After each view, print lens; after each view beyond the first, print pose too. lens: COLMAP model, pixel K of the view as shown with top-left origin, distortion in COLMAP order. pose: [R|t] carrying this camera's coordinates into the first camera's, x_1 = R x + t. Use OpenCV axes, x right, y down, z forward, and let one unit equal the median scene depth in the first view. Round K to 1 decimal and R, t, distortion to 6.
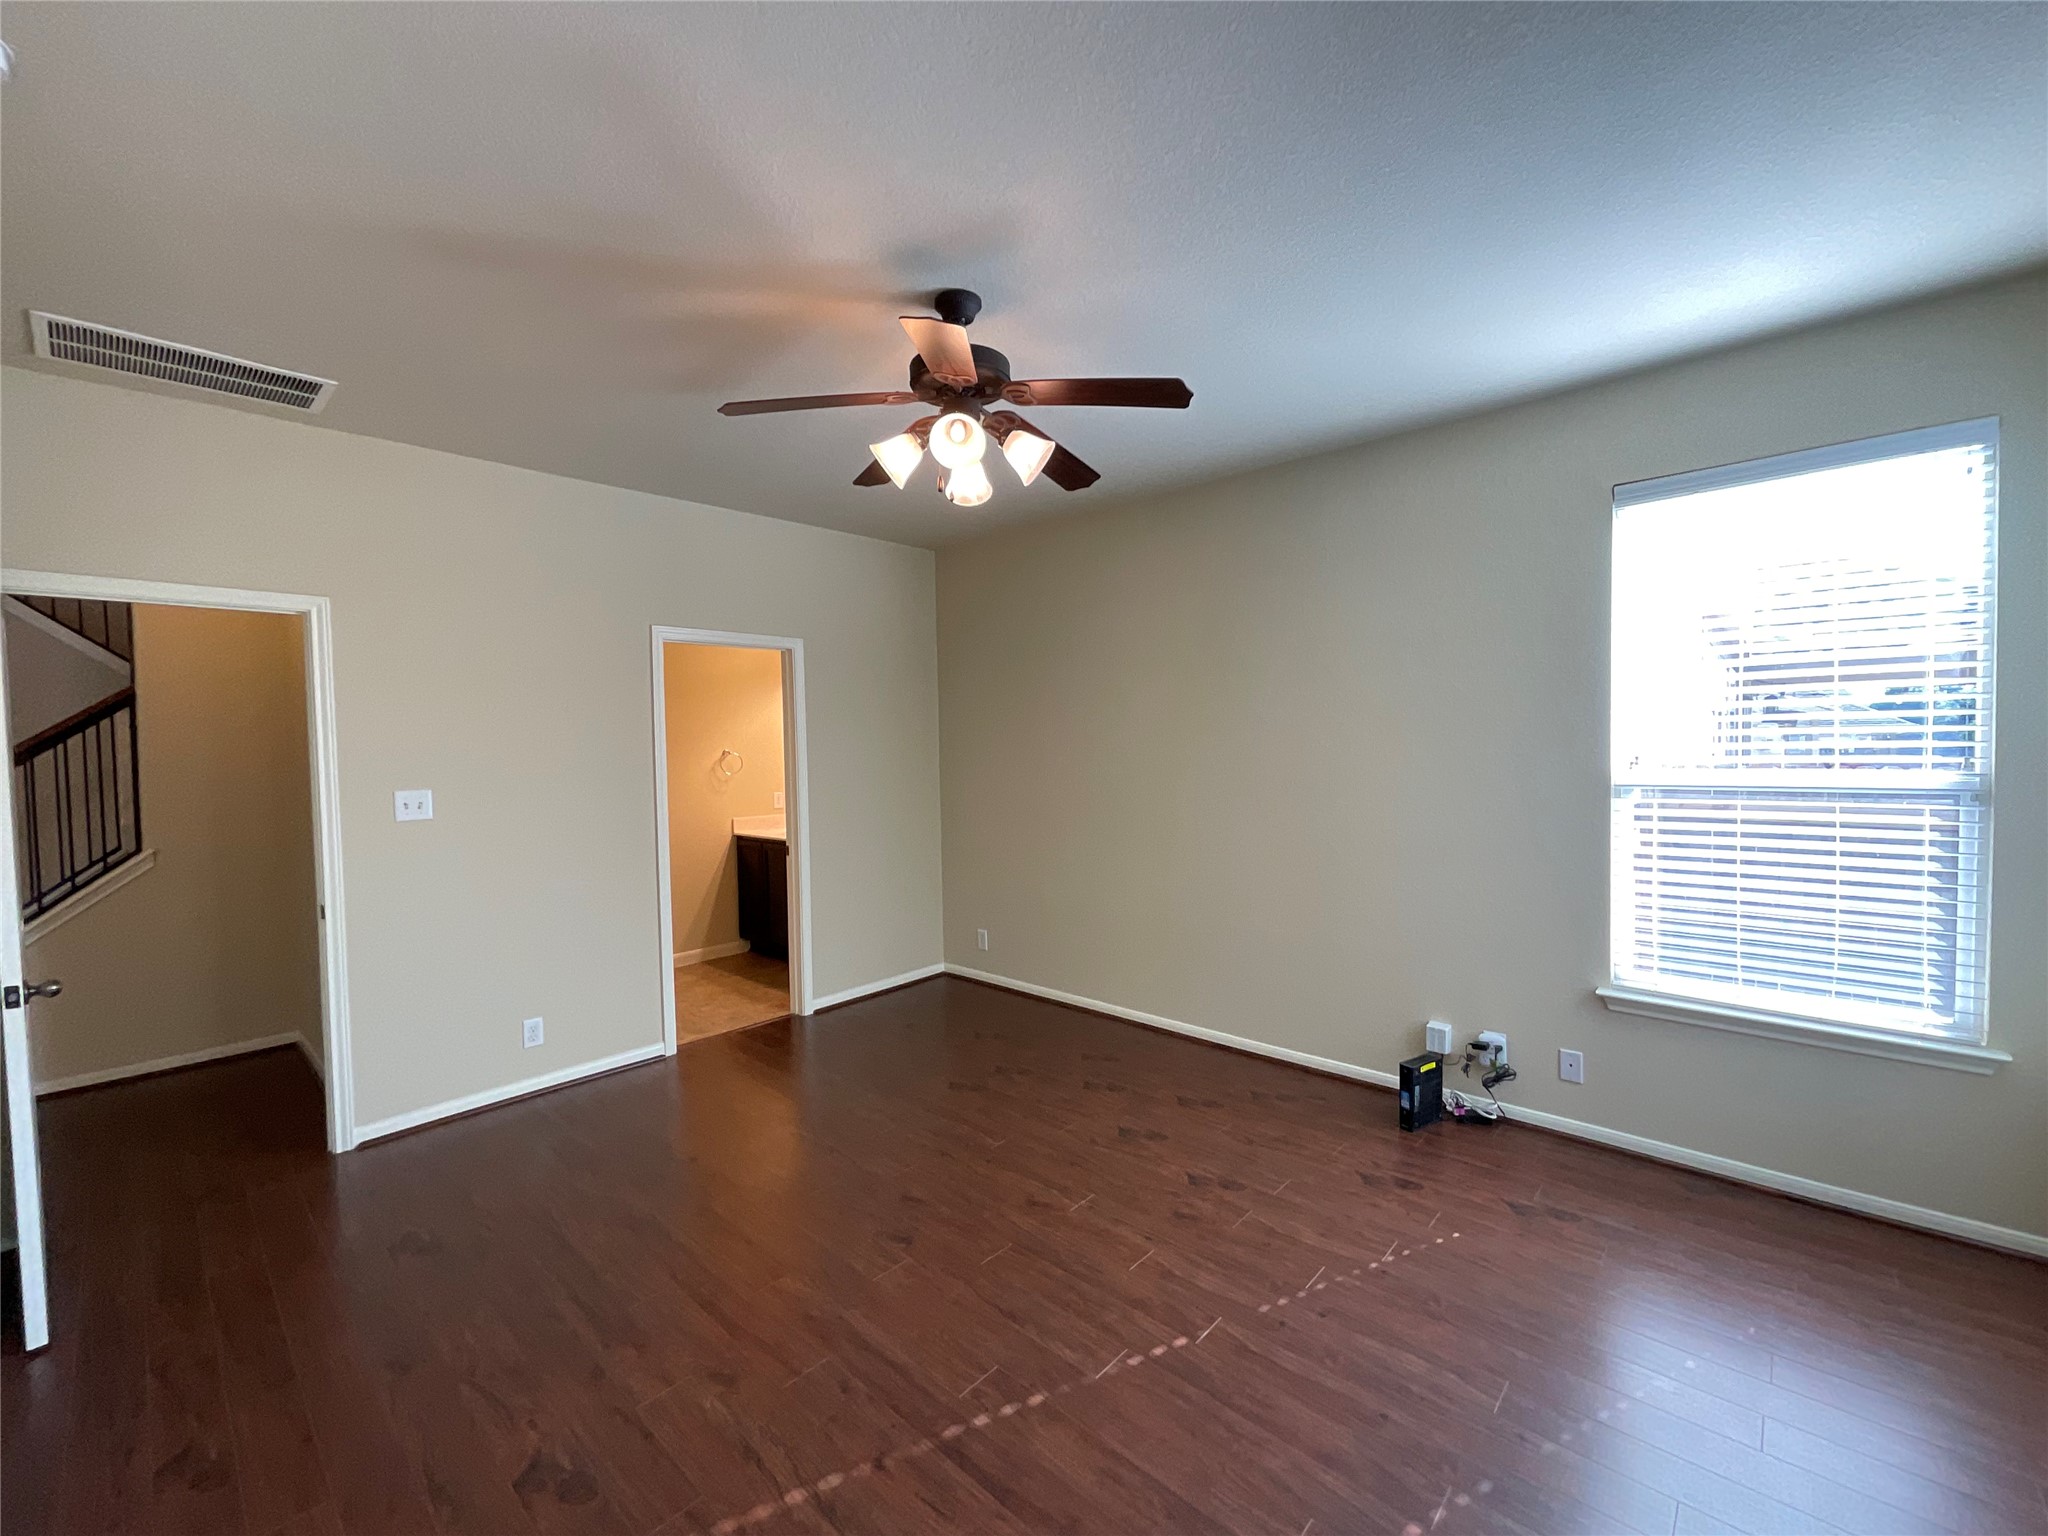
lens RADIAL K [[830.6, 0, 1019.8], [0, 830.6, 764.8], [0, 0, 1]] dist [-0.002234, 0.001923]
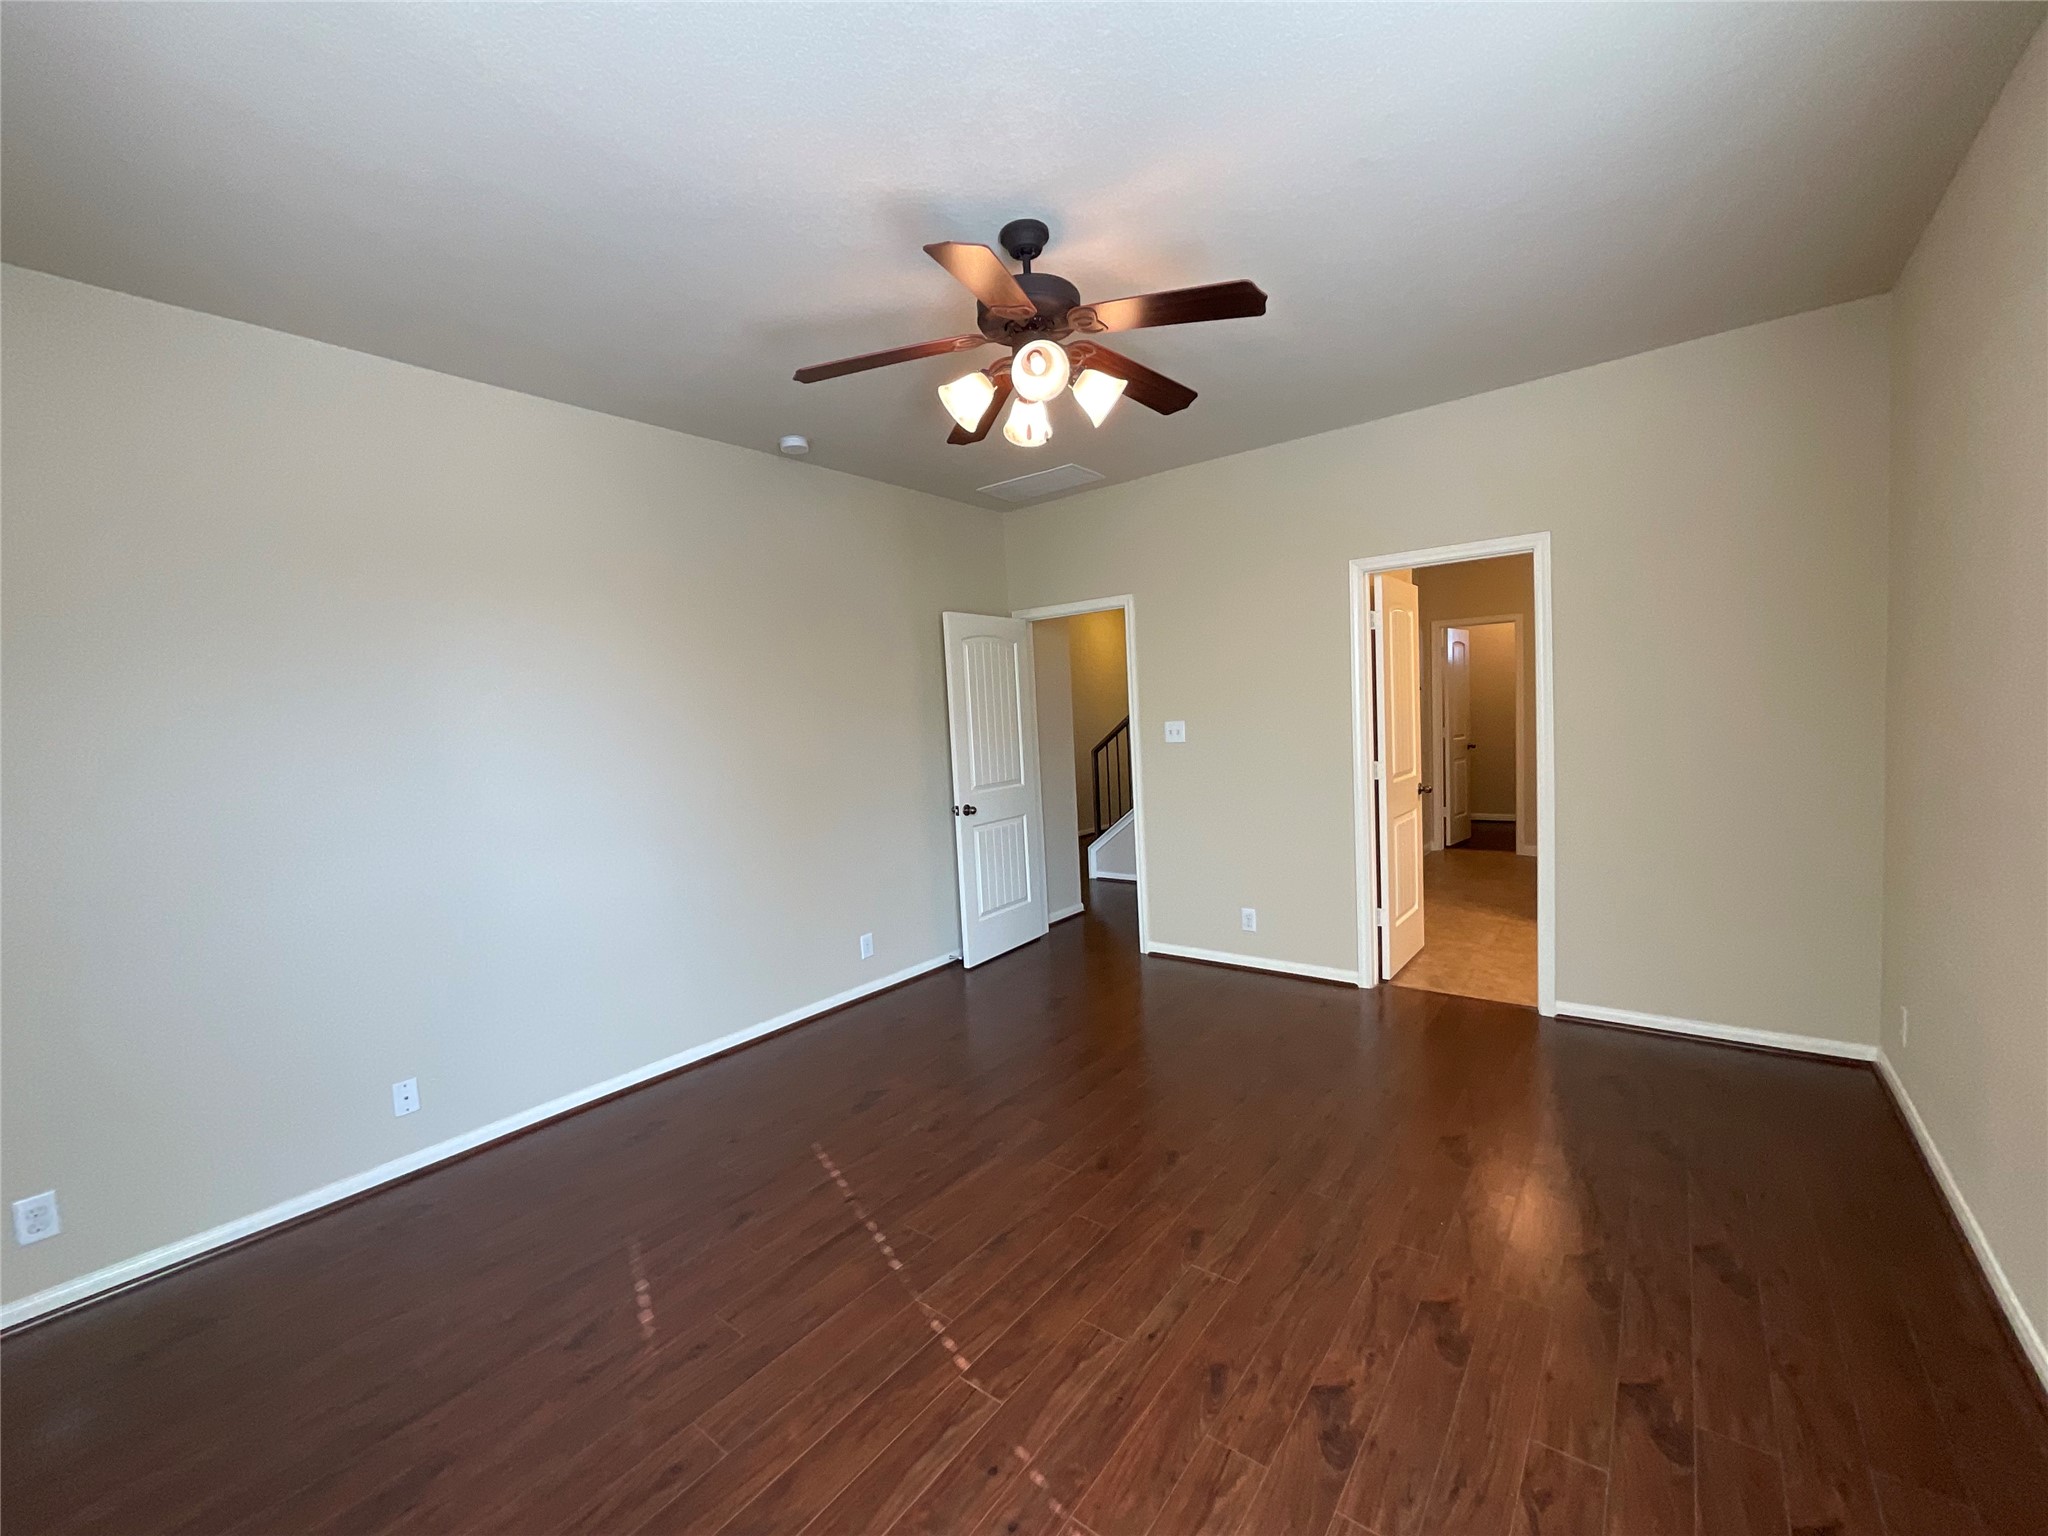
lens RADIAL K [[830.6, 0, 1028.5], [0, 830.6, 774.0], [0, 0, 1]] dist [-0.002234, 0.001923]
pose [[0.082363, 0.087128, -0.992787, 0.814262], [0.024583, 0.995690, 0.089423, -0.014841], [0.996299, -0.031771, 0.079866, 0.800805]]
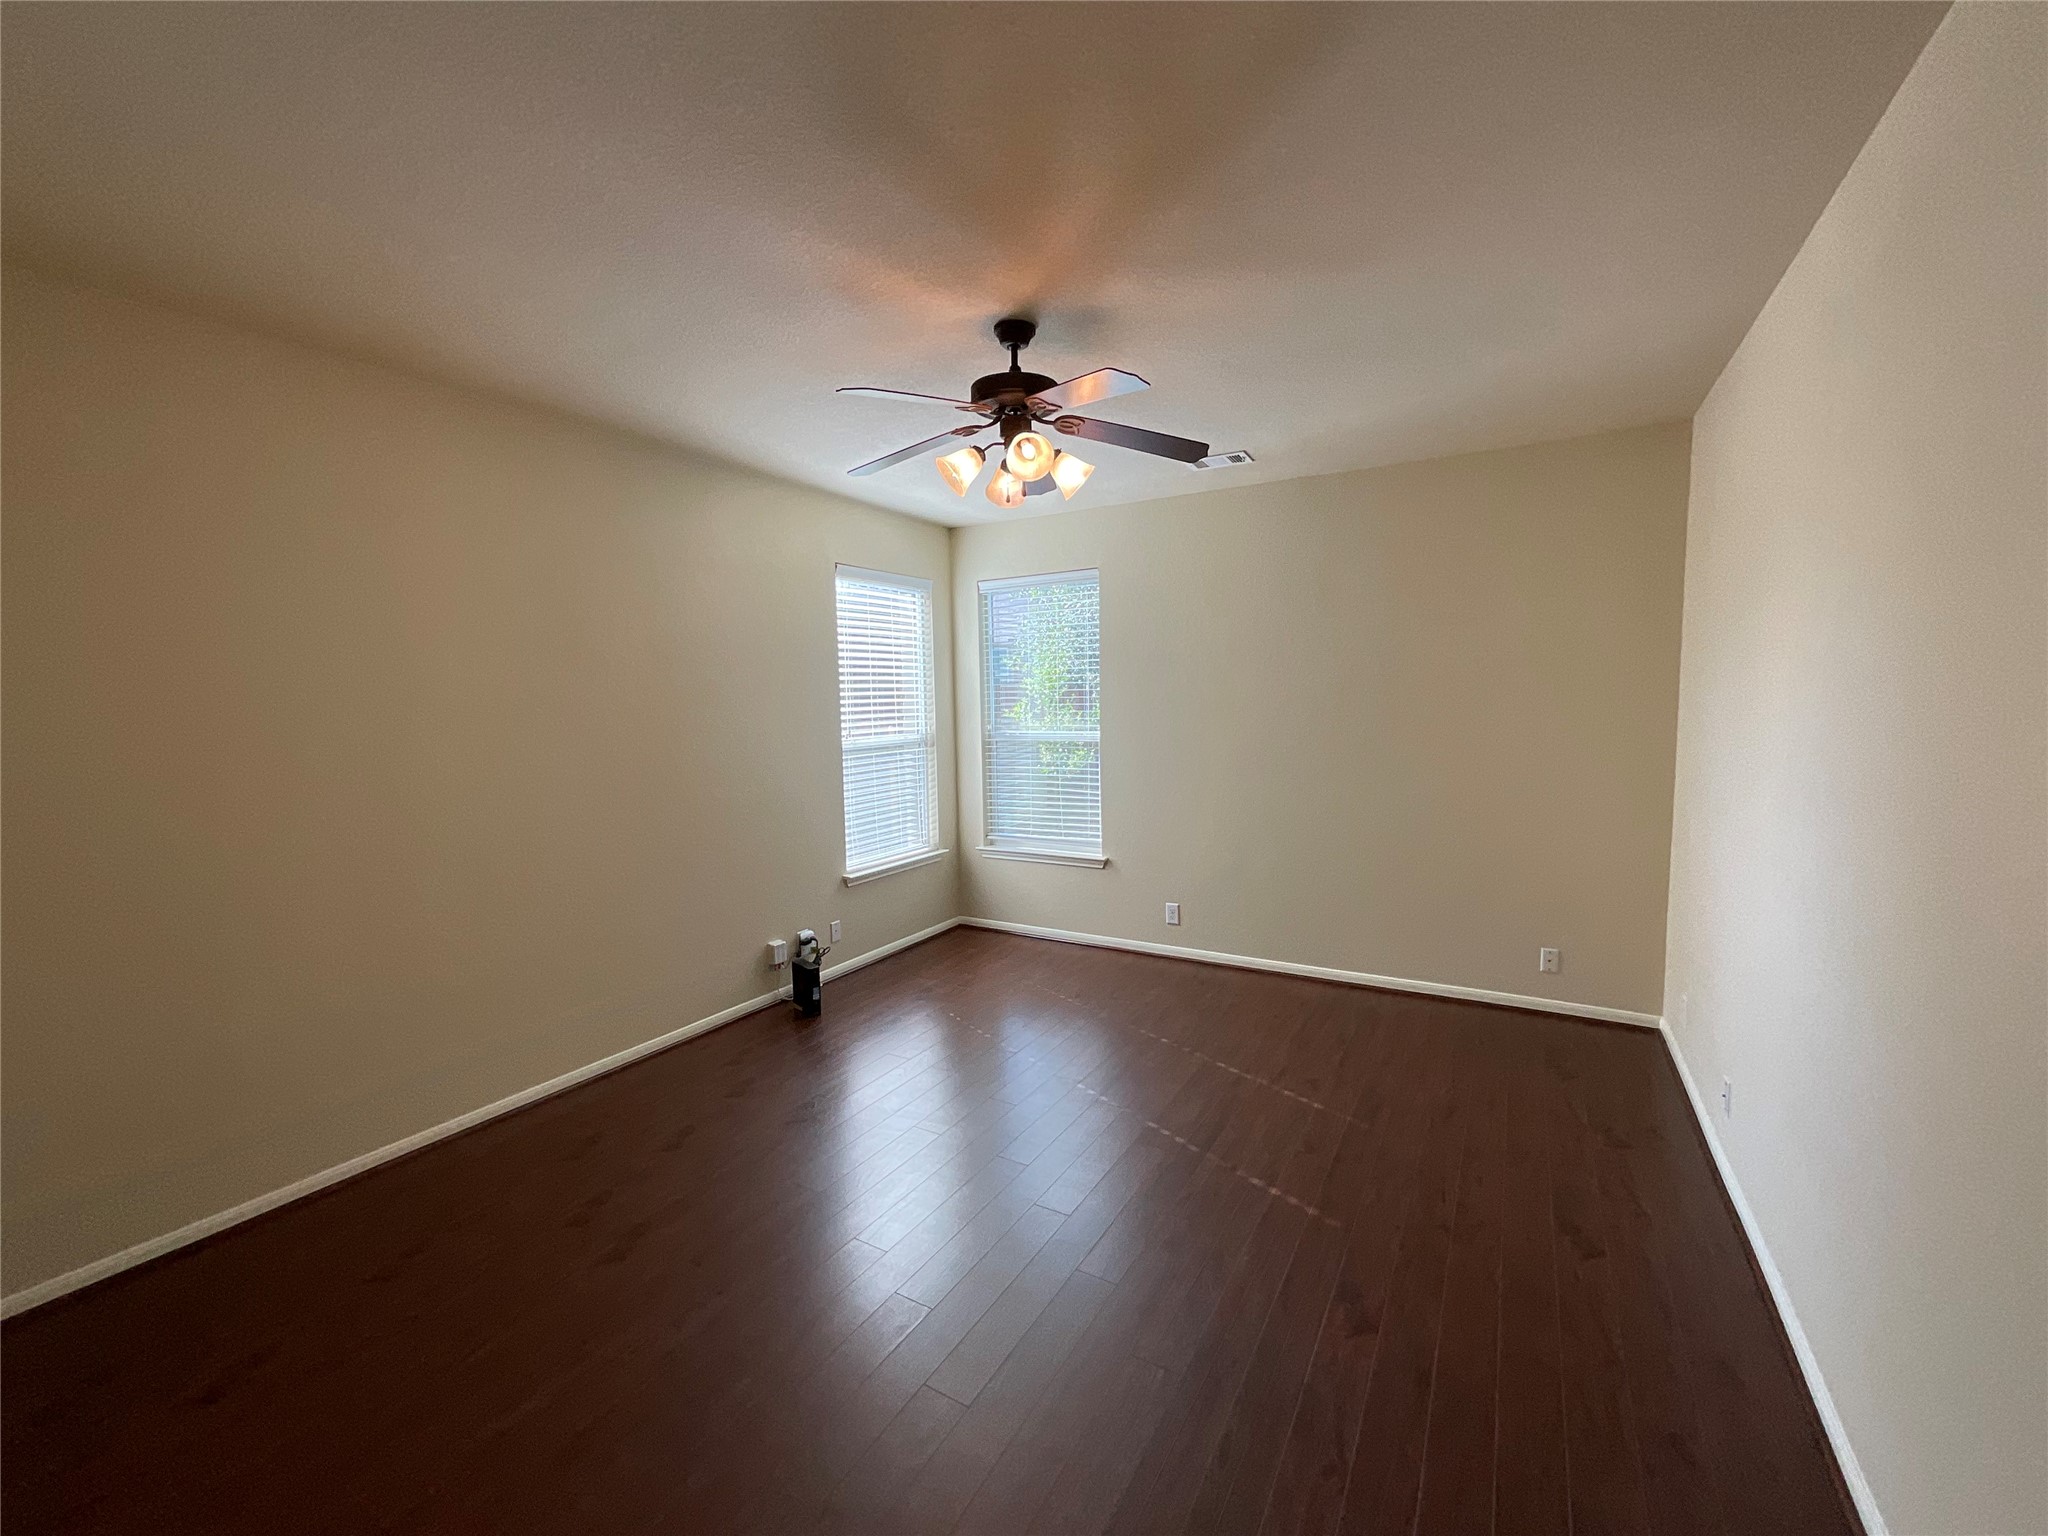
lens RADIAL K [[830.6, 0, 1014.8], [0, 830.6, 772.1], [0, 0, 1]] dist [-0.002234, 0.001923]
pose [[-0.184489, -0.064012, 0.980748, -1.057112], [0.059765, 0.995299, 0.076204, -0.038448], [-0.981016, 0.072673, -0.179796, 1.079341]]
